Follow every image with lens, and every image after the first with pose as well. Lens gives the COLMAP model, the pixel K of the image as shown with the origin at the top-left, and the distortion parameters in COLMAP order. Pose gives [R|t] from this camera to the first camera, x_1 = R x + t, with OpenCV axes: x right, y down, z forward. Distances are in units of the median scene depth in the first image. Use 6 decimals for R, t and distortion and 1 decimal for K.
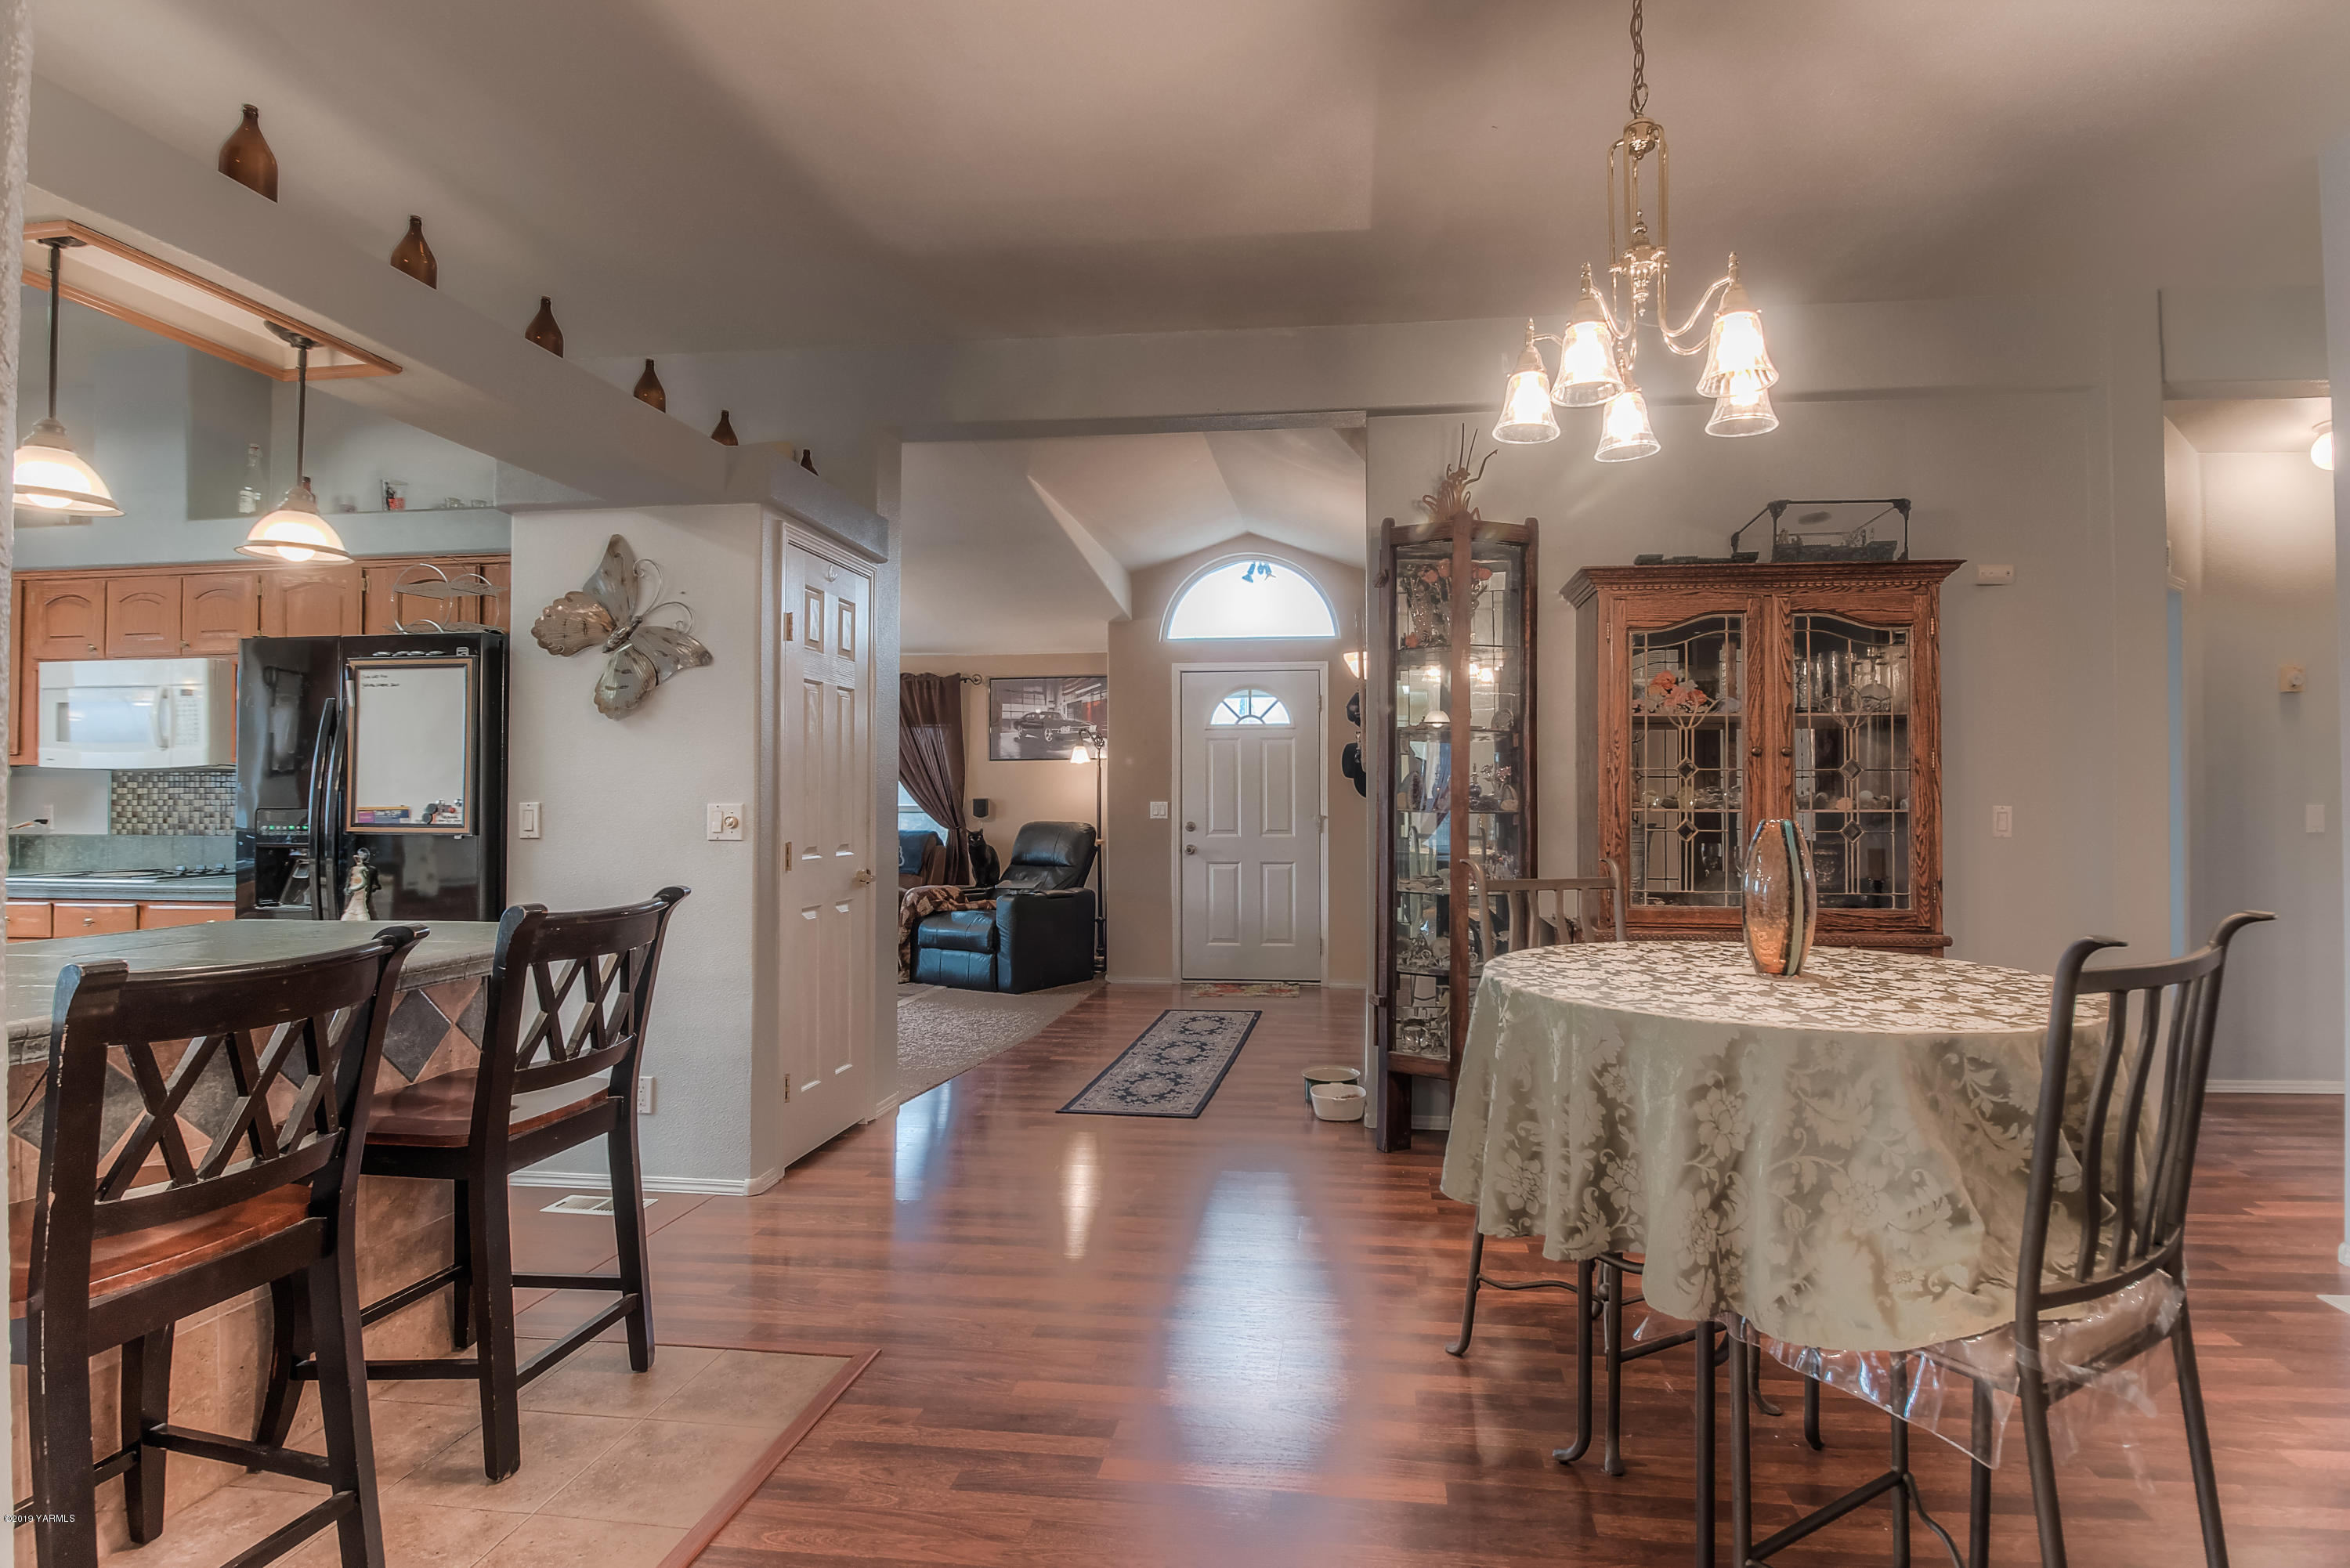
lens RADIAL K [[1188.7, 0, 1180.4], [0, 1188.7, 788.9], [0, 0, 1]] dist [-0.004828, -0.002227]
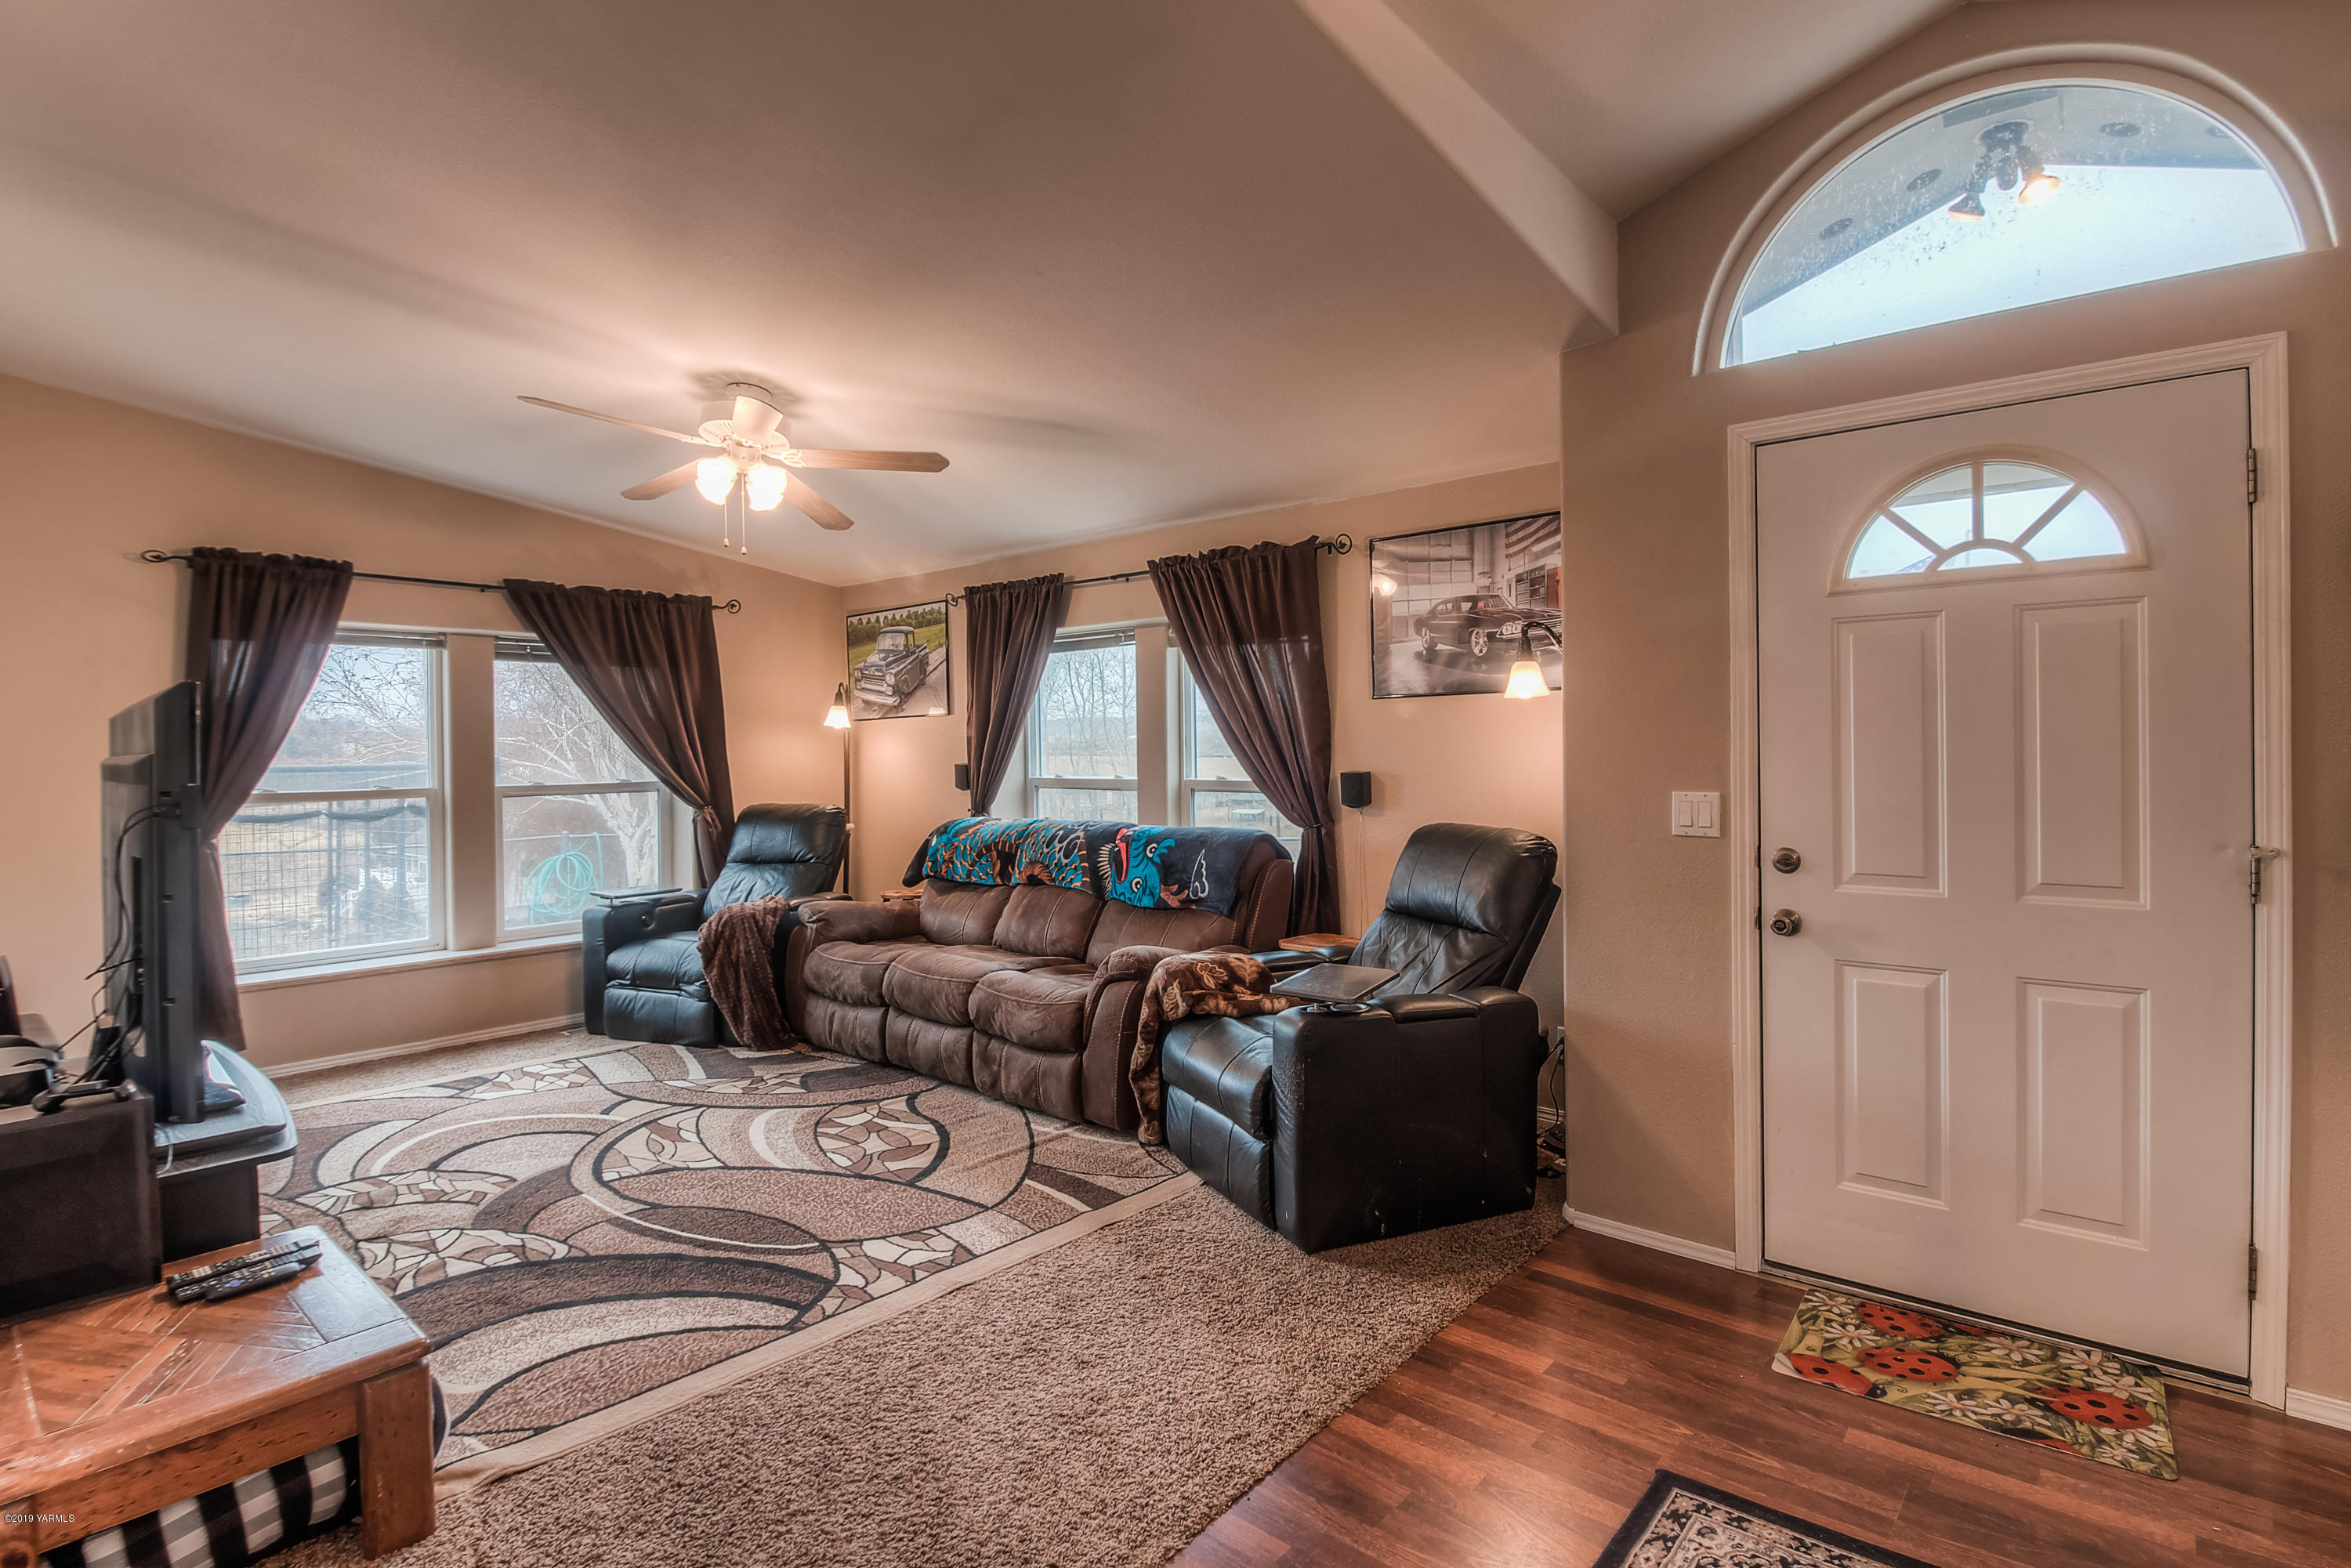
lens RADIAL K [[1189.3, 0, 1173.9], [0, 1189.3, 758.8], [0, 0, 1]] dist [-0.004828, -0.002227]
pose [[0.859328, -0.001102, -0.511424, 0.030075], [0.009923, 0.999845, 0.014518, -0.006356], [0.511329, -0.017550, 0.859206, 0.519722]]
